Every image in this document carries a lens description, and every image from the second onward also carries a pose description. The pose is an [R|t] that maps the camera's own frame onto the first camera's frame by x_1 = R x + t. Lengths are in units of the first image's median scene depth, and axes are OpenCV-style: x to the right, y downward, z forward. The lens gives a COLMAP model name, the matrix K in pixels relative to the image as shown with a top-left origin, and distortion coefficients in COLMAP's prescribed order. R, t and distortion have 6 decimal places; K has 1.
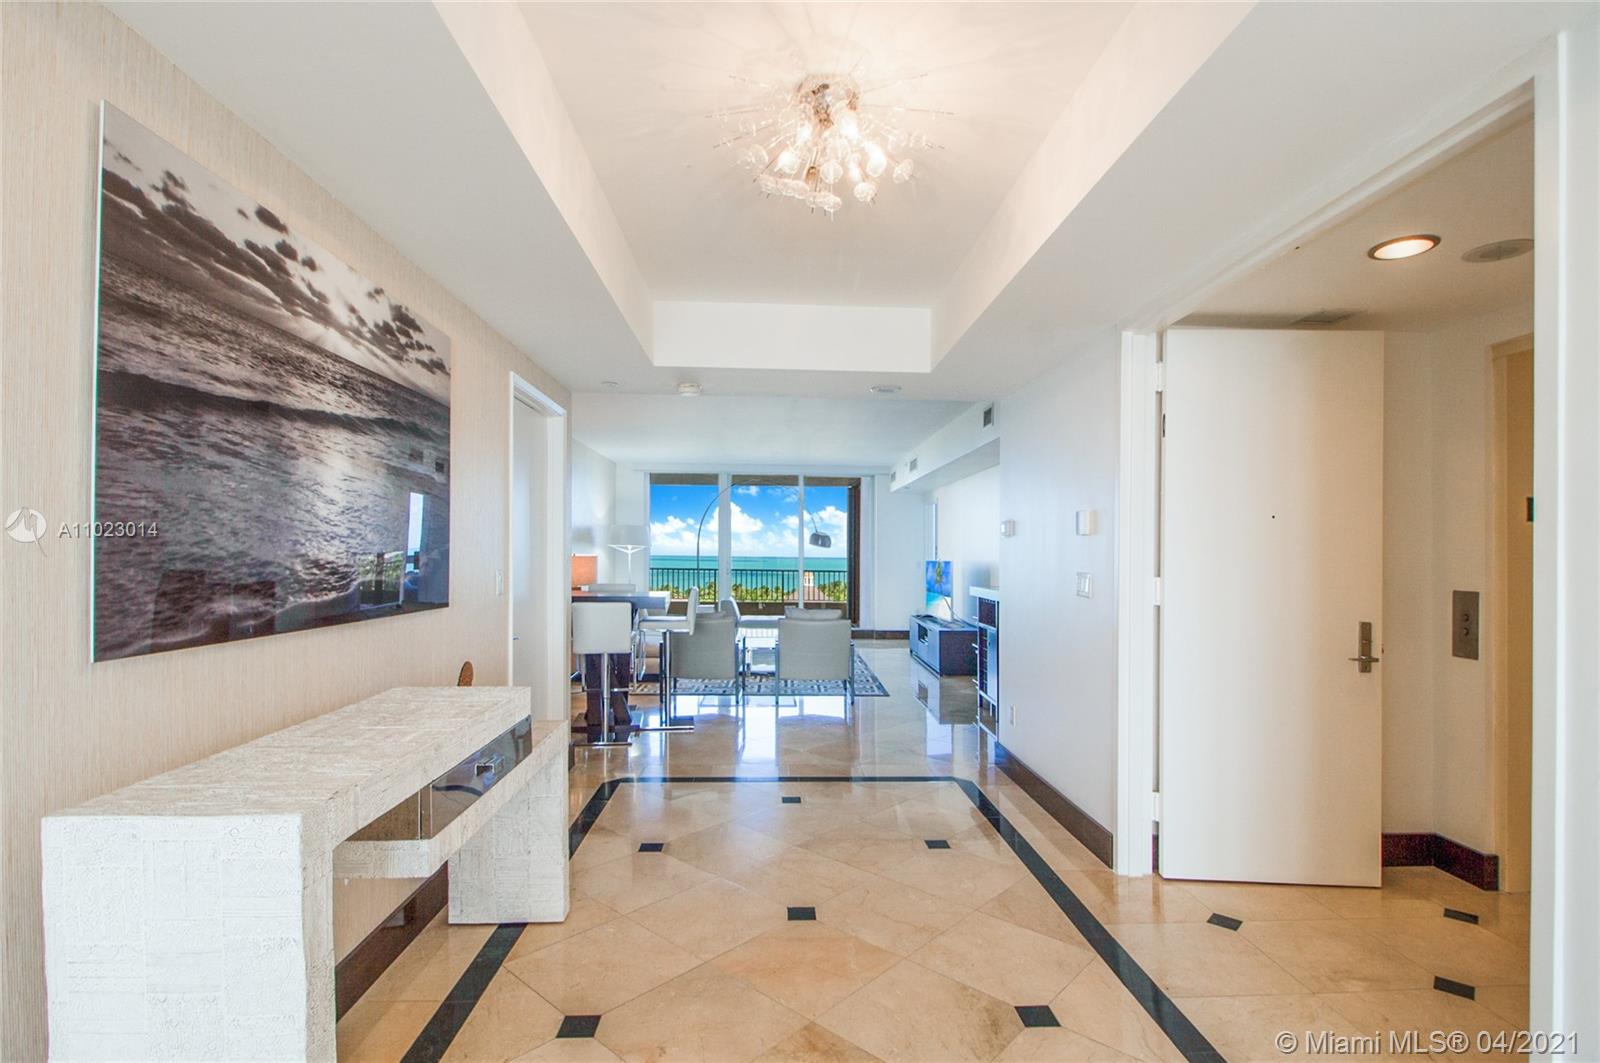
lens RADIAL K [[757.2, 0, 814.6], [0, 757.2, 548.9], [0, 0, 1]] dist [-0.002947, -0.000554]
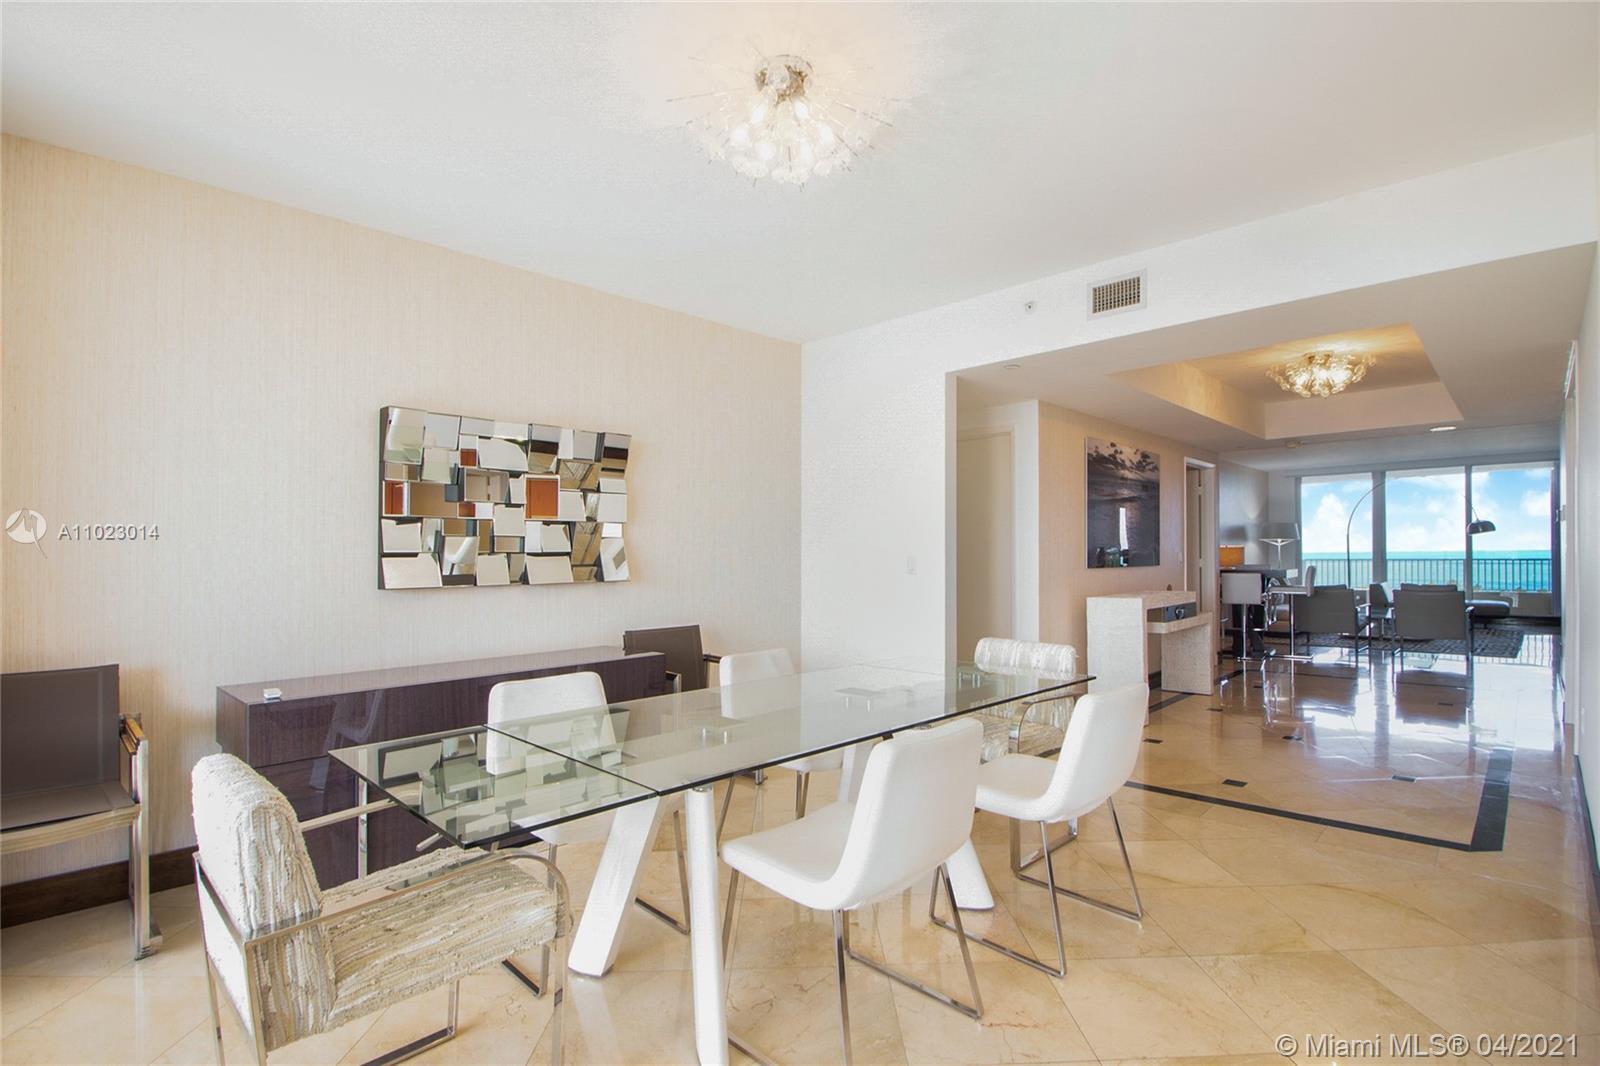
lens RADIAL K [[757.2, 0, 814.6], [0, 757.2, 550.4], [0, 0, 1]] dist [-0.002947, -0.000554]
pose [[0.673654, -0.001080, -0.739046, 0.692799], [0.006629, 0.999968, 0.004581, 0.011533], [0.739017, -0.007985, 0.673639, -1.780533]]
